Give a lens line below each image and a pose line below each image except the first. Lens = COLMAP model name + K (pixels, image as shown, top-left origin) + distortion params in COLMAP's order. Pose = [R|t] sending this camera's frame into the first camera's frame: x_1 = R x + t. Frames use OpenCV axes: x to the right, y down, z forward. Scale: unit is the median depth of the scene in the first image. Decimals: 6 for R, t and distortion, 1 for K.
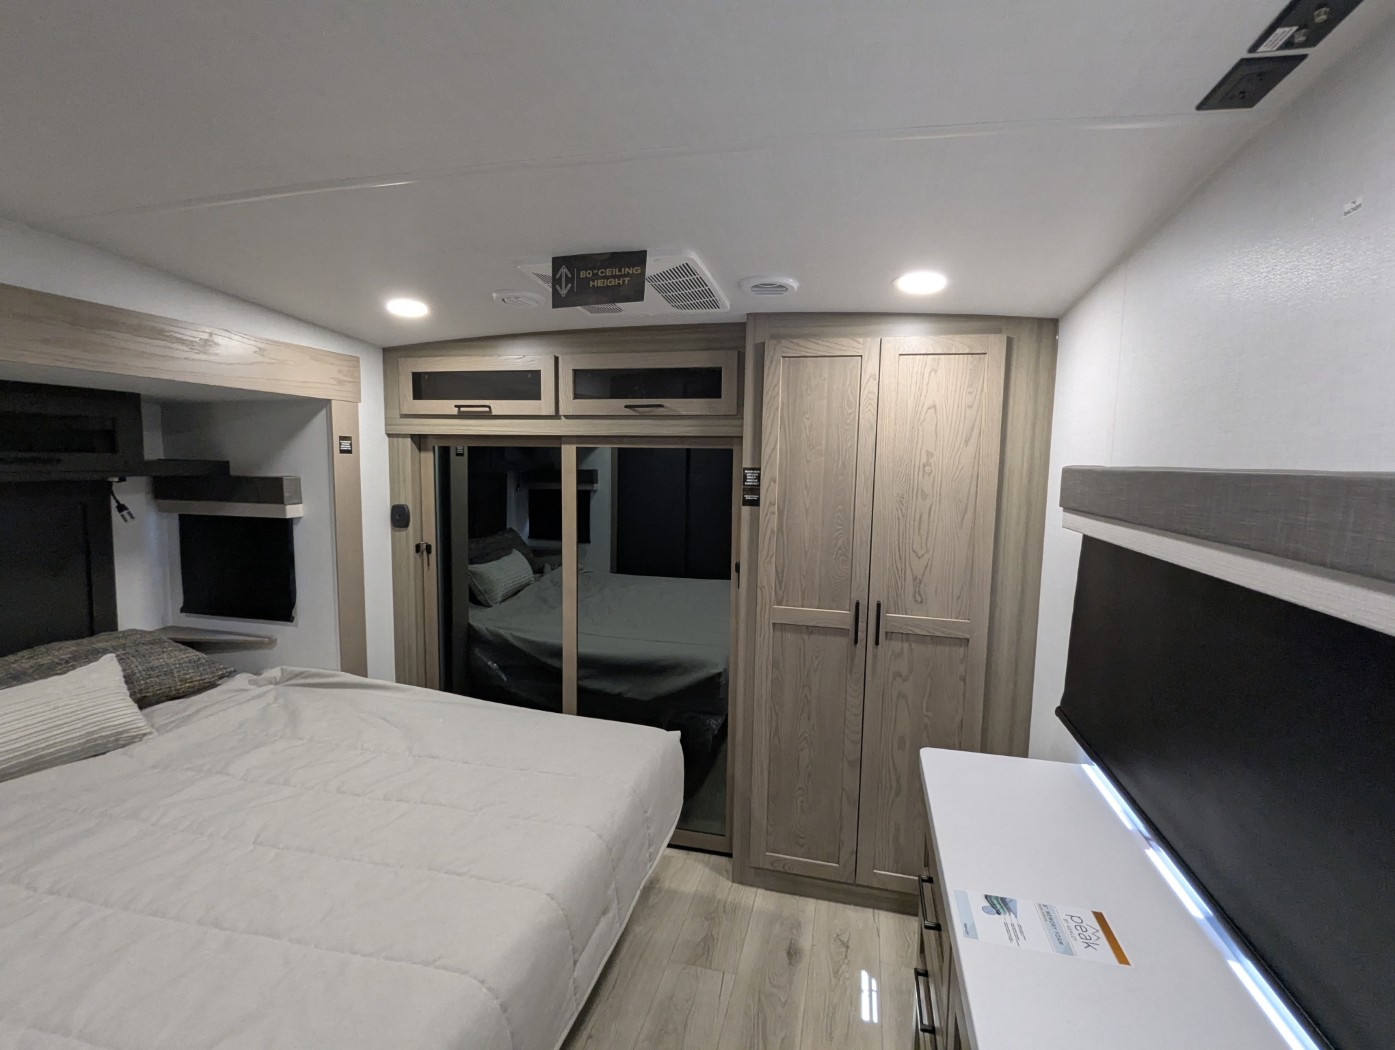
lens RADIAL K [[662.4, 0, 695.0], [0, 662.4, 525.6], [0, 0, 1]] dist [-0.003256, 0.002573]
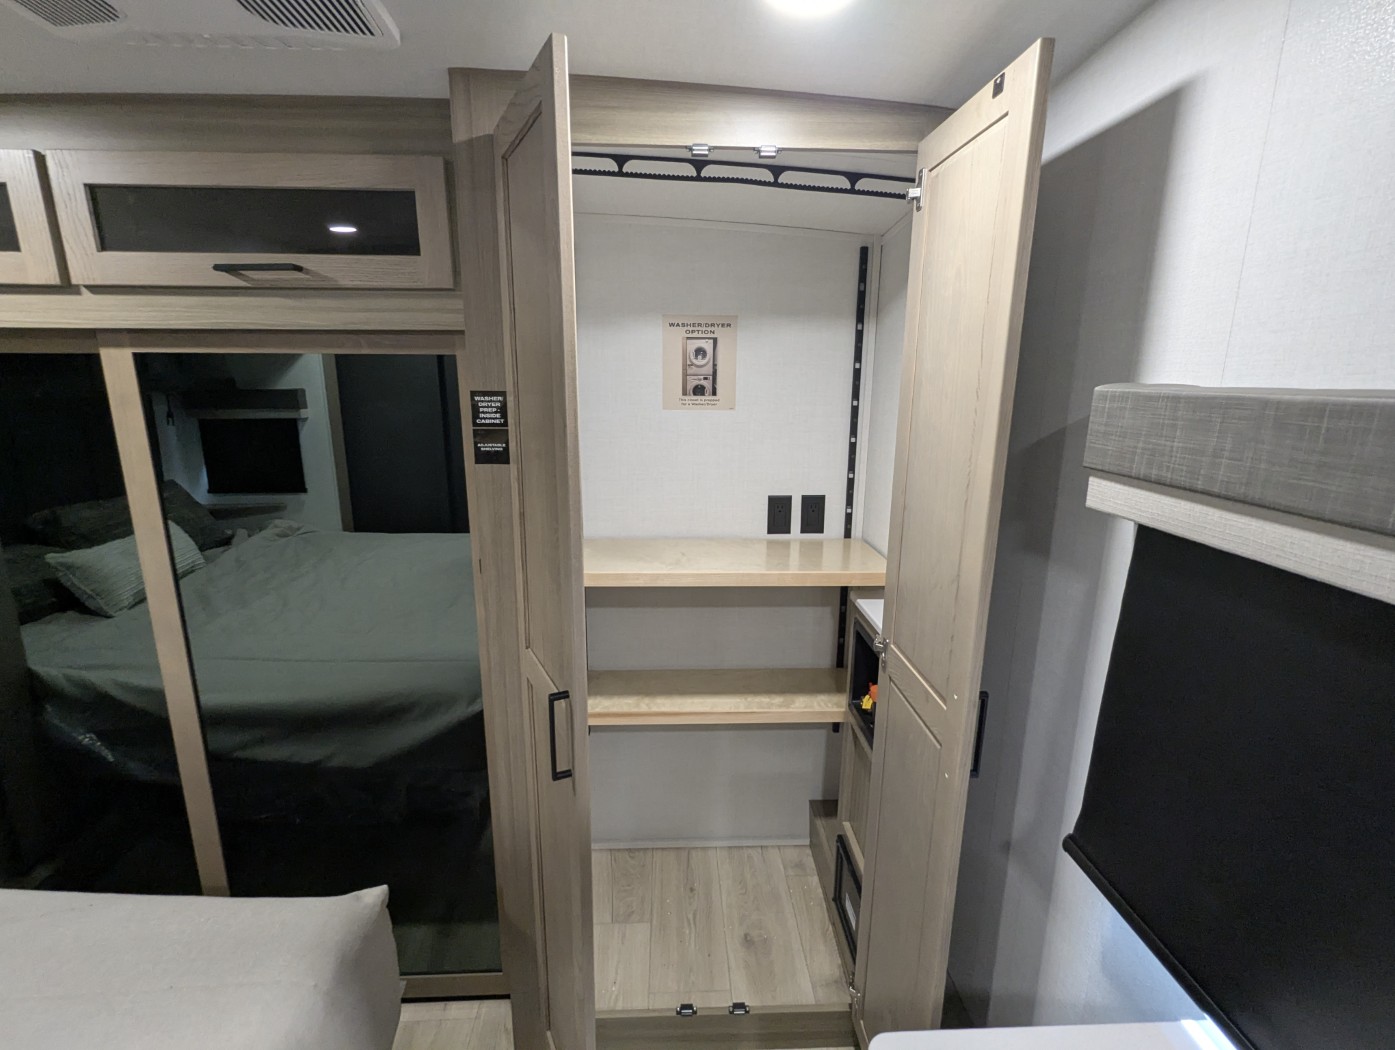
lens RADIAL K [[662.4, 0, 702.2], [0, 662.4, 516.2], [0, 0, 1]] dist [-0.003256, 0.002573]
pose [[0.955034, -0.073370, 0.287274, 0.086506], [0.038452, 0.991365, 0.125363, -0.046376], [-0.293992, -0.108680, 0.949609, 0.421056]]
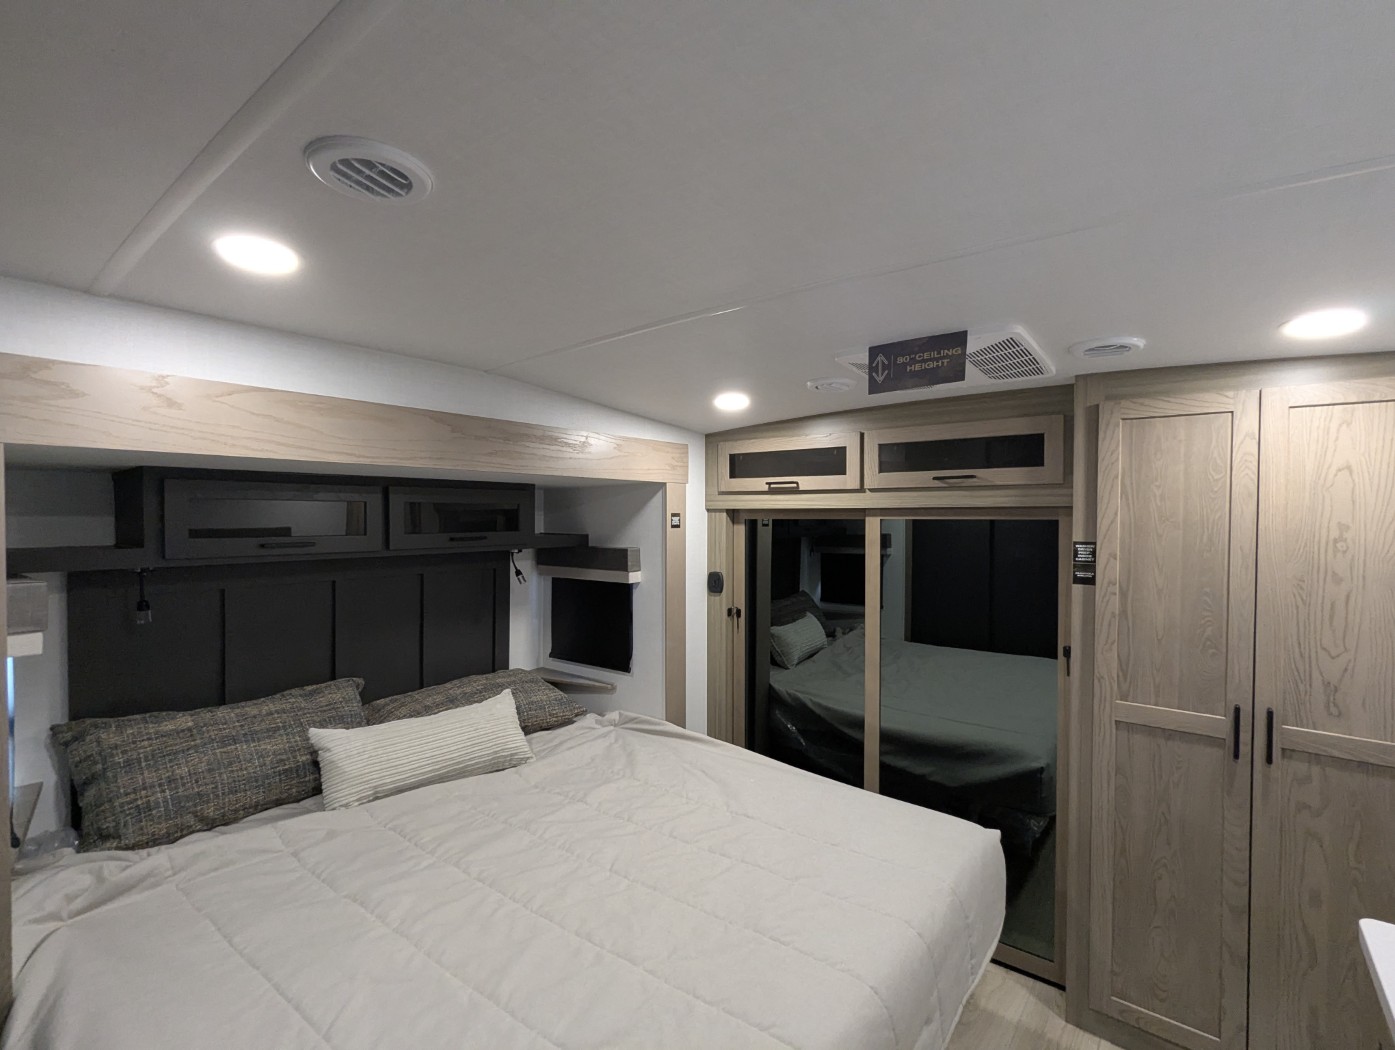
lens RADIAL K [[662.4, 0, 695.9], [0, 662.4, 525.6], [0, 0, 1]] dist [-0.003256, 0.002573]
pose [[0.914403, -0.008188, -0.404721, -0.031525], [-0.026617, 0.996416, -0.080296, -0.022512], [0.403928, 0.084195, 0.910908, -0.033098]]
